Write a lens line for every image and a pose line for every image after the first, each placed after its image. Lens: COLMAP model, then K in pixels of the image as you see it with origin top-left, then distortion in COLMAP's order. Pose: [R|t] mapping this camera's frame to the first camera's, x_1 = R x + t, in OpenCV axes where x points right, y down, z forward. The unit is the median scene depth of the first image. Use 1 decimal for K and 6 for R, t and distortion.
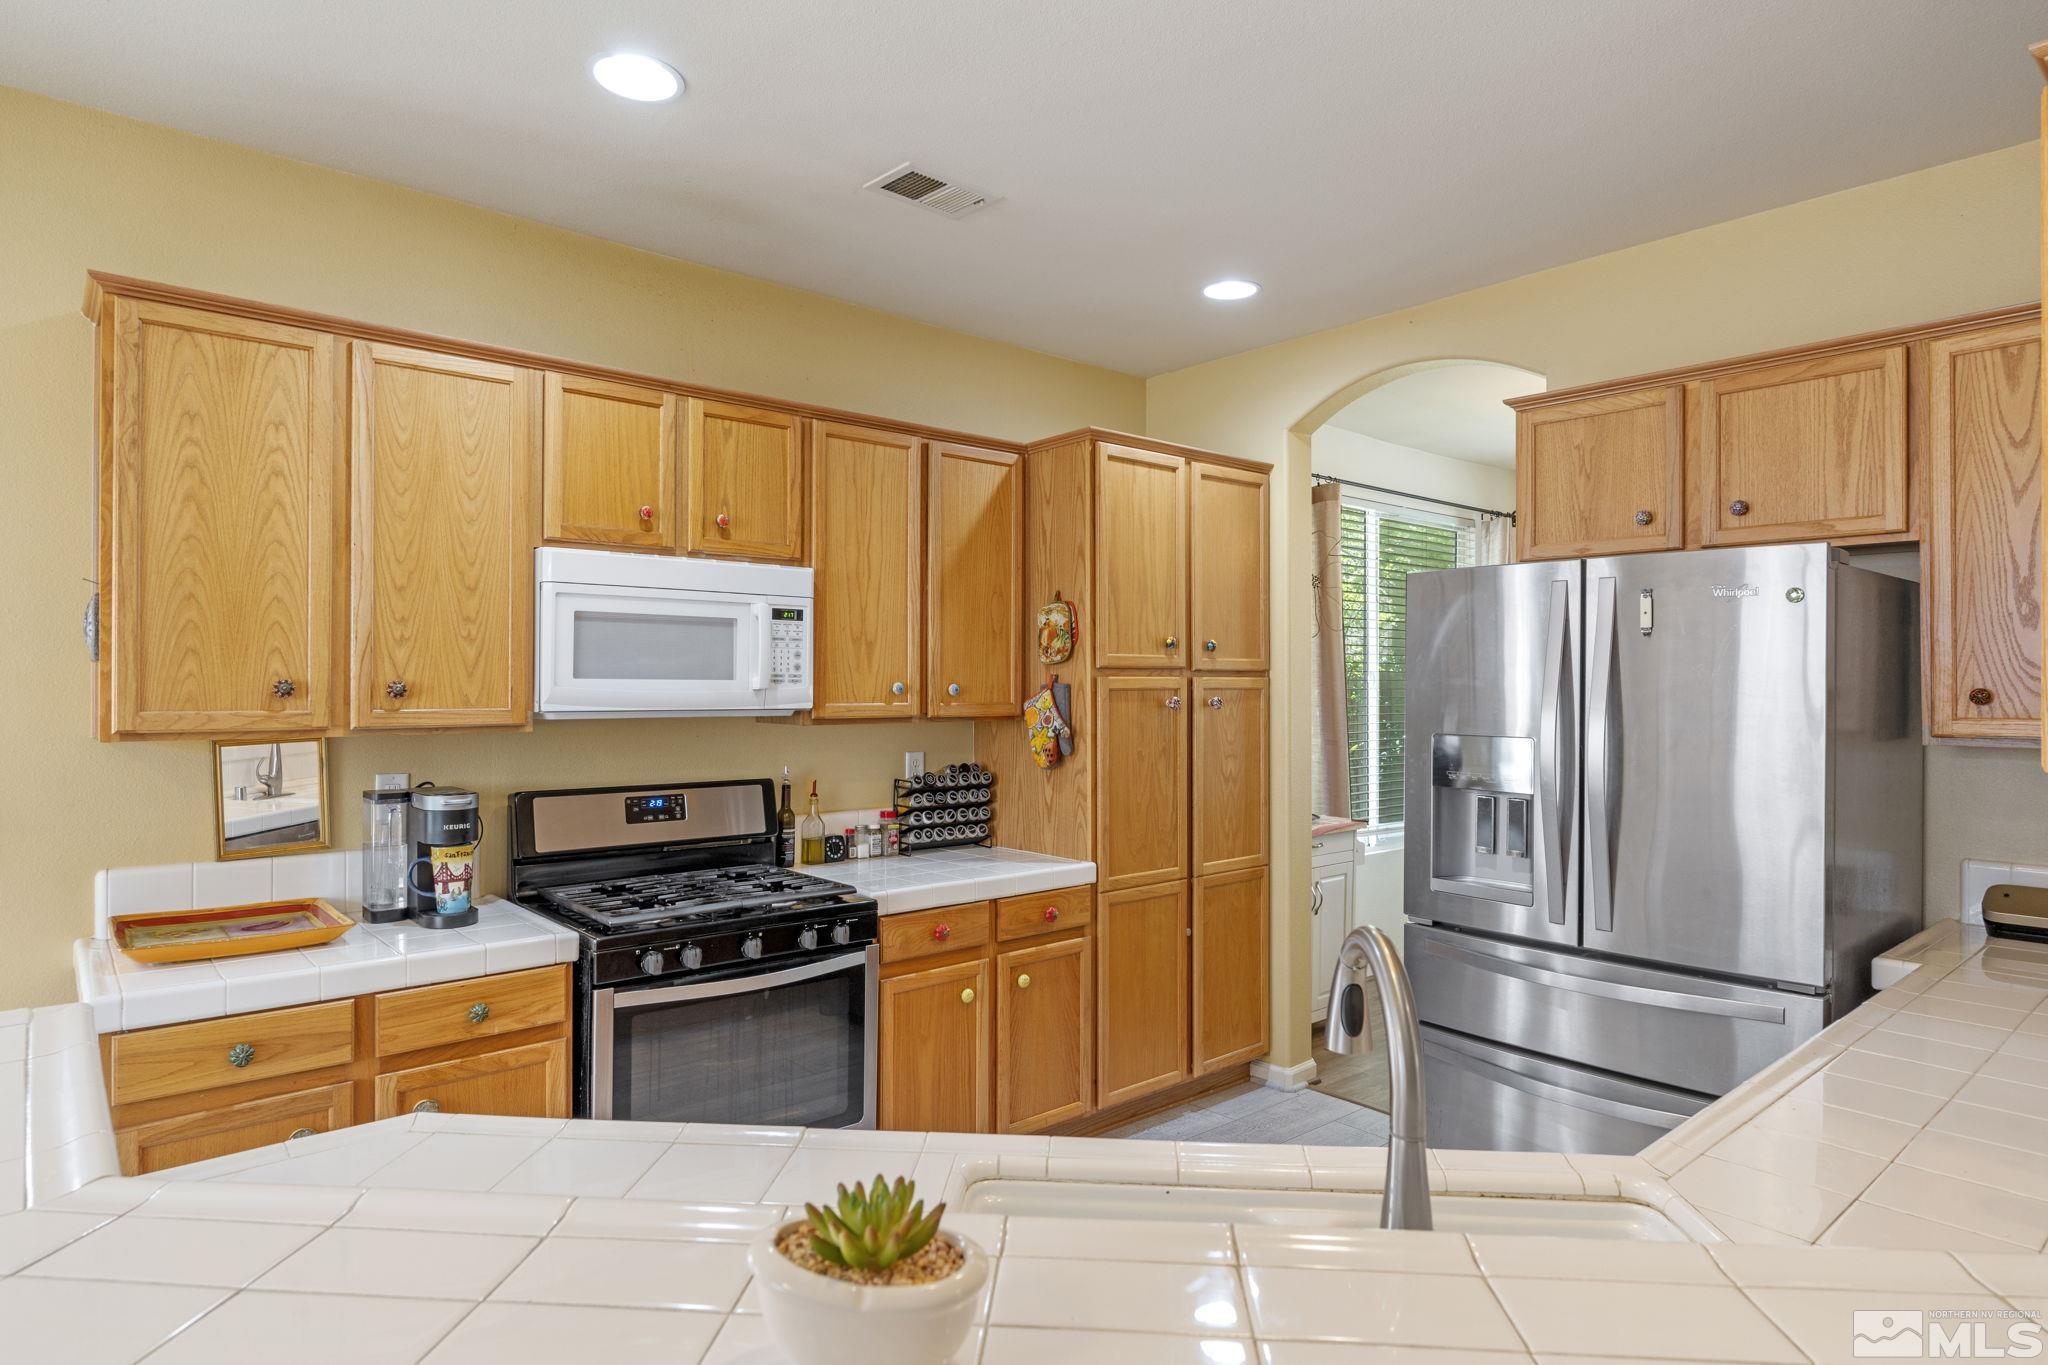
lens RADIAL K [[1146.8, 0, 1019.5], [0, 1146.8, 679.6], [0, 0, 1]] dist [-0.002319, 0.000404]
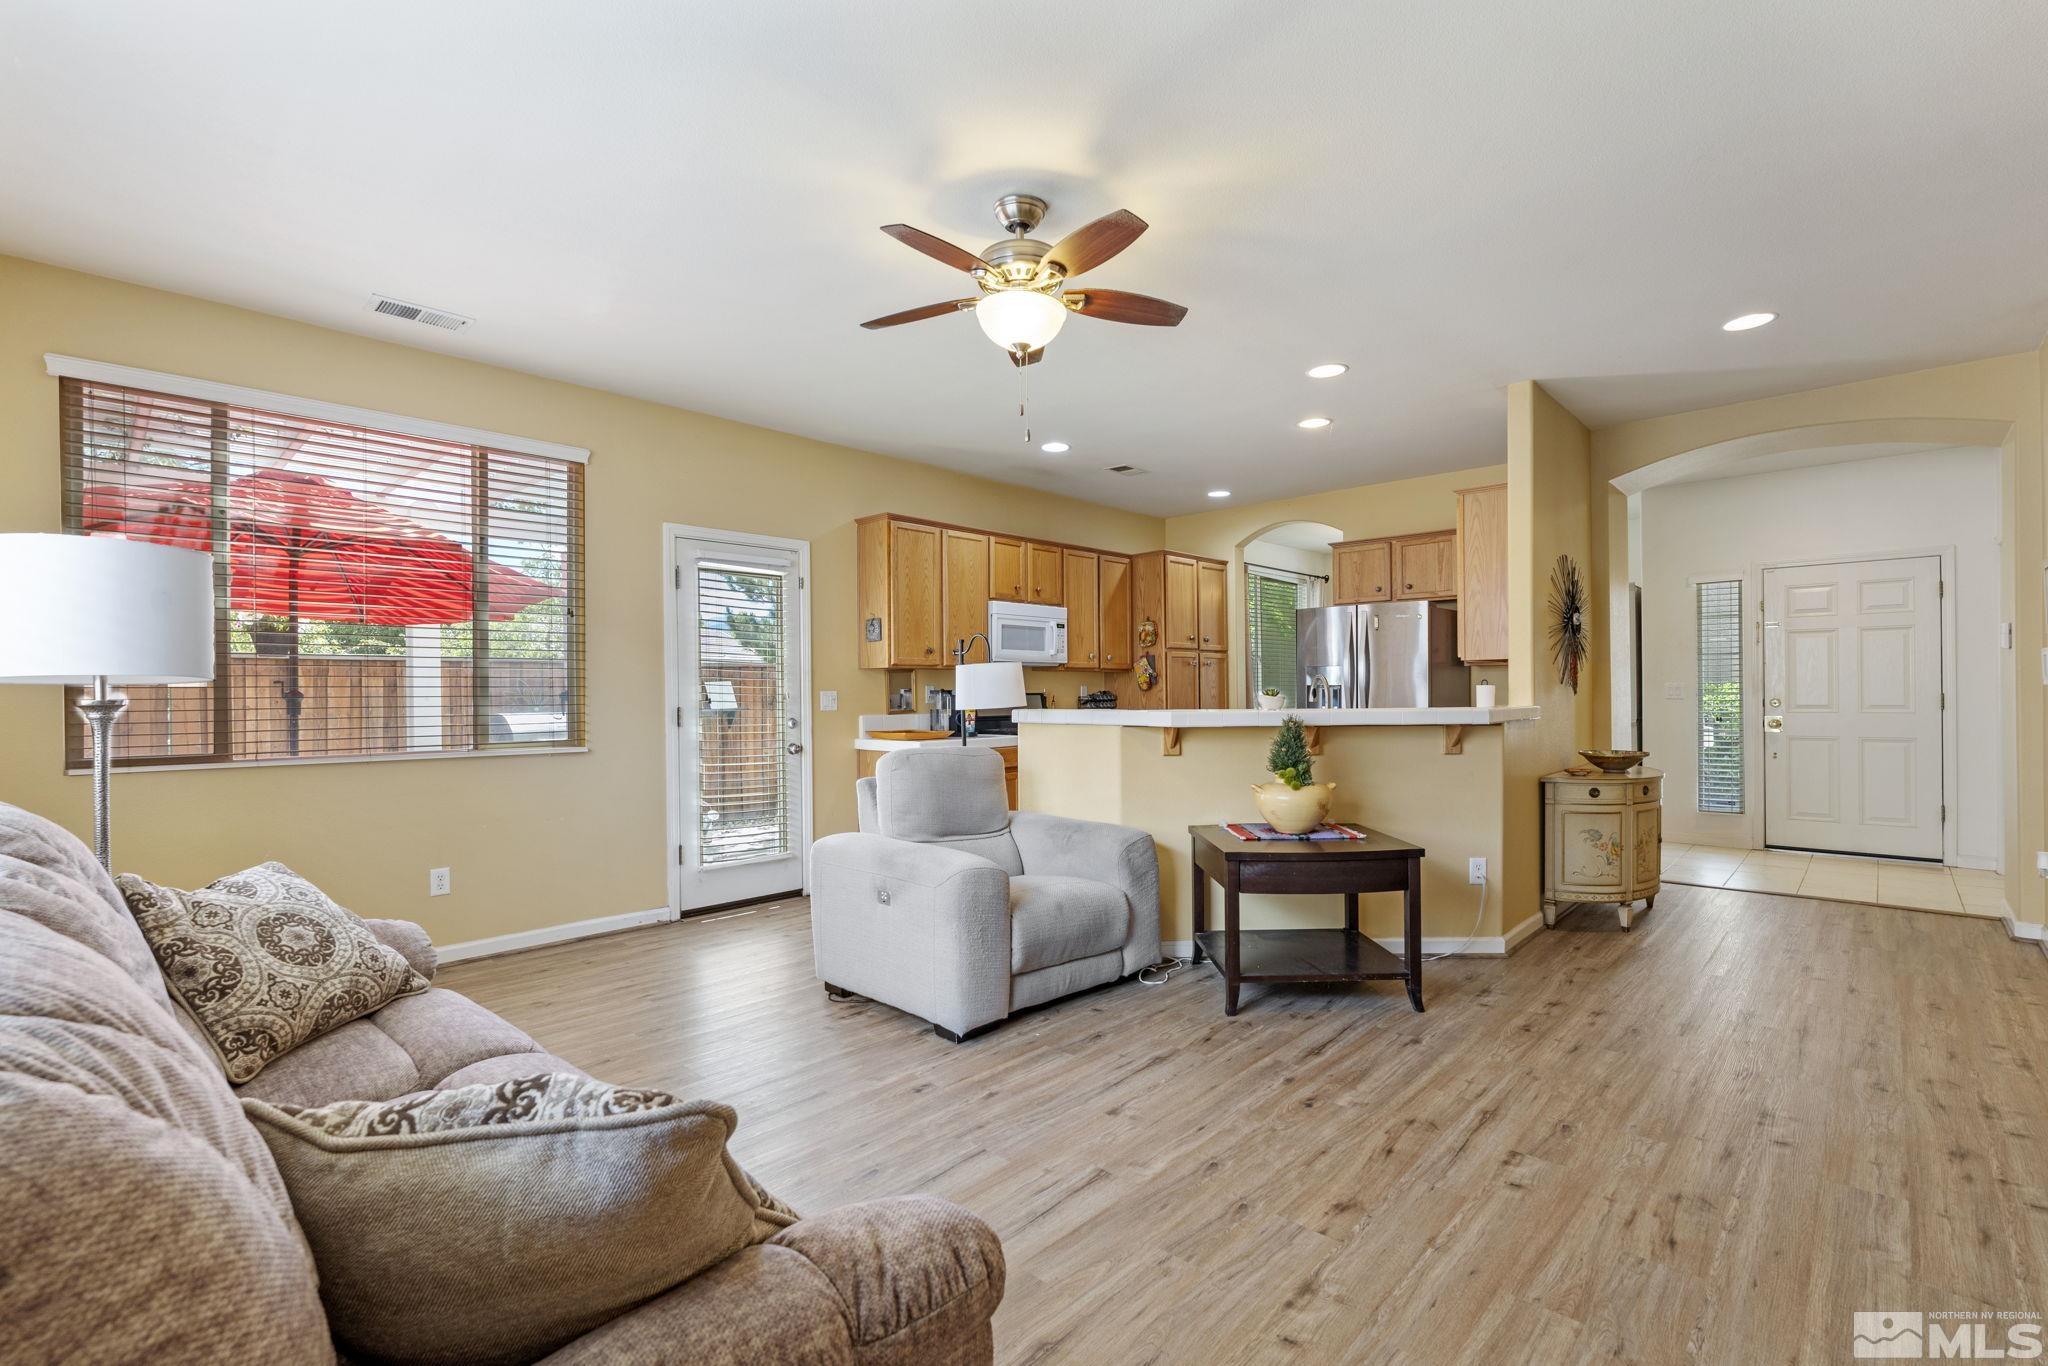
lens RADIAL K [[904.8, 0, 1022.6], [0, 904.8, 693.6], [0, 0, 1]] dist [-0.002786, -0.000001]
pose [[0.995292, -0.011804, 0.096198, -0.496772], [0.011123, 0.999909, 0.007614, 0.080837], [-0.096279, -0.006508, 0.995333, -1.039068]]
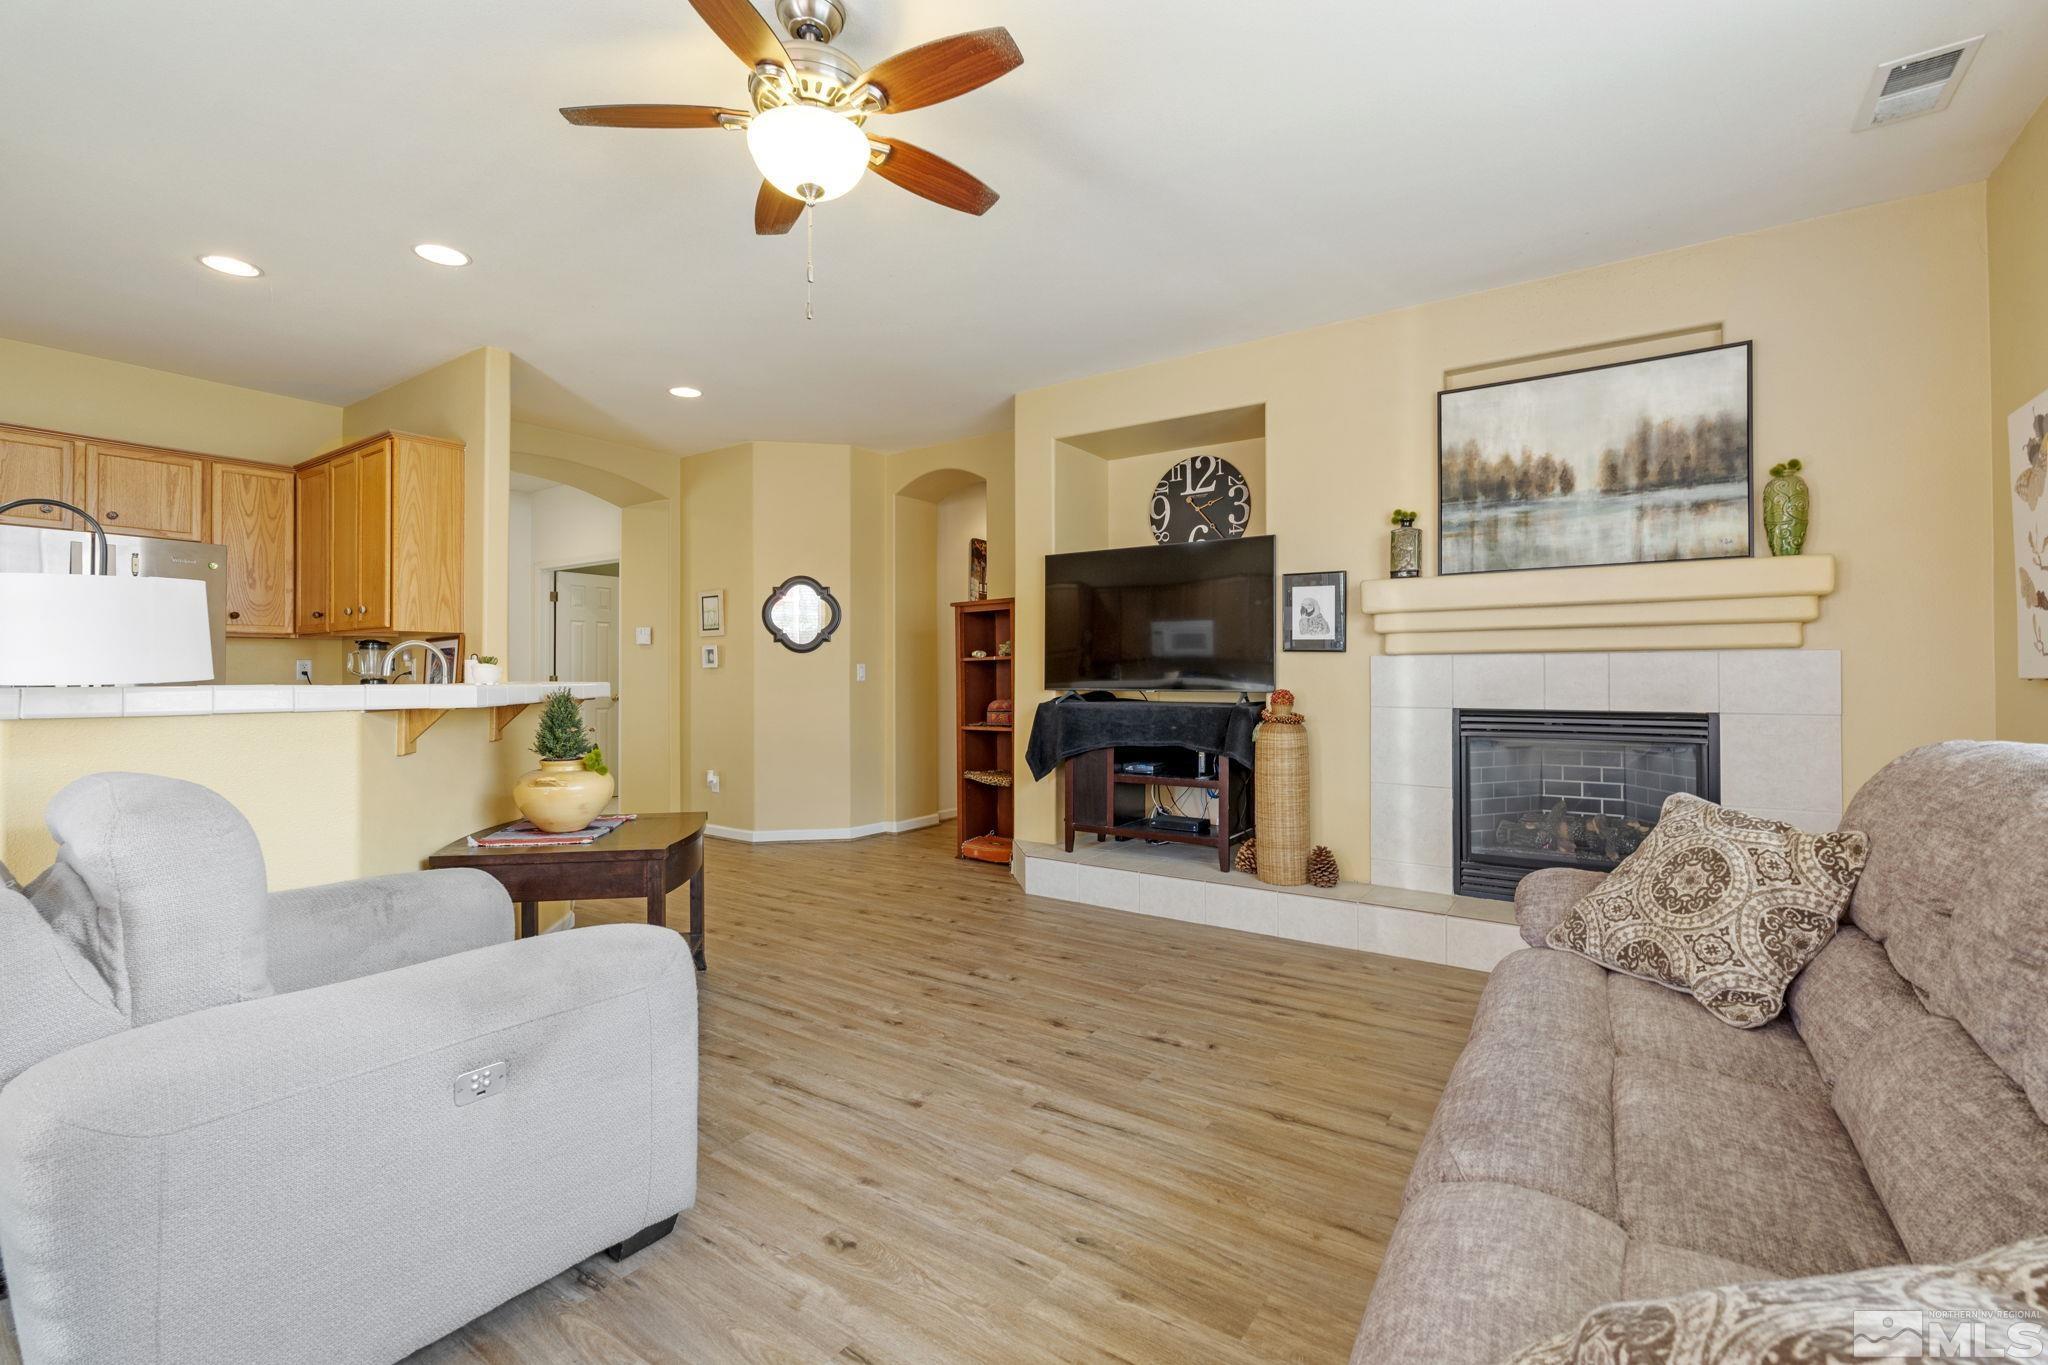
lens RADIAL K [[897.2, 0, 1021.1], [0, 897.2, 670.7], [0, 0, 1]] dist [-0.004276, 0.000121]
pose [[-0.244032, 0.002327, 0.969764, -1.102710], [-0.002100, 0.999994, -0.002929, 0.104861], [-0.969765, -0.002751, -0.244026, -0.123012]]
